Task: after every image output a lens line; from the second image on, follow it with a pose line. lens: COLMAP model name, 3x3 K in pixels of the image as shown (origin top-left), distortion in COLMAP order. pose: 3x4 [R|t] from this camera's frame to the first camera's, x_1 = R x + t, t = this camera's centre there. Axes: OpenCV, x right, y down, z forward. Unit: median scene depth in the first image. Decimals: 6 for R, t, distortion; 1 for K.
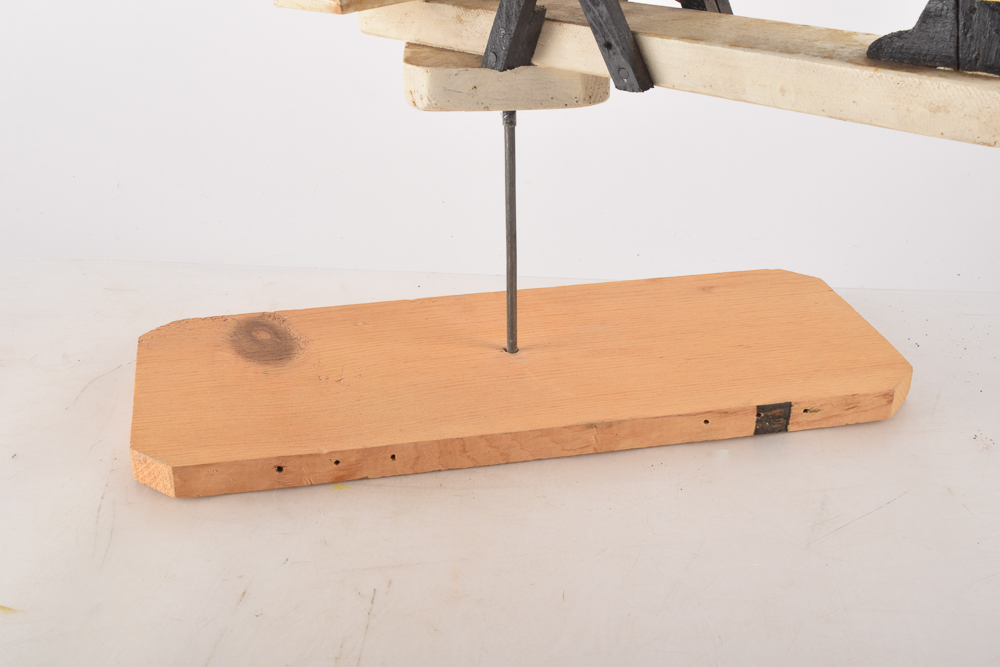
lens RADIAL K [[1296.5, 0, 500.0], [0, 1296.5, 333.5], [0, 0, 1]] dist [-0.034247, -0.008361]
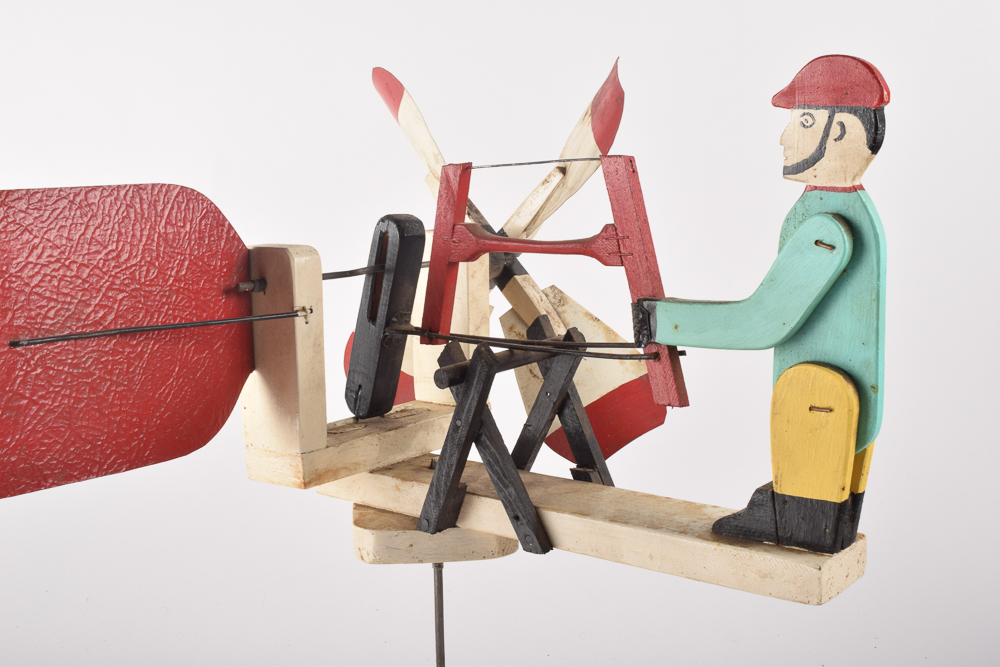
lens RADIAL K [[1296.5, 0, 500.0], [0, 1296.5, 333.5], [0, 0, 1]] dist [-0.034247, -0.008361]
pose [[0.997434, -0.010751, 0.070779, -0.021803], [0.028681, 0.965862, -0.257466, -0.068196], [-0.065594, 0.258836, 0.963692, -0.285539]]
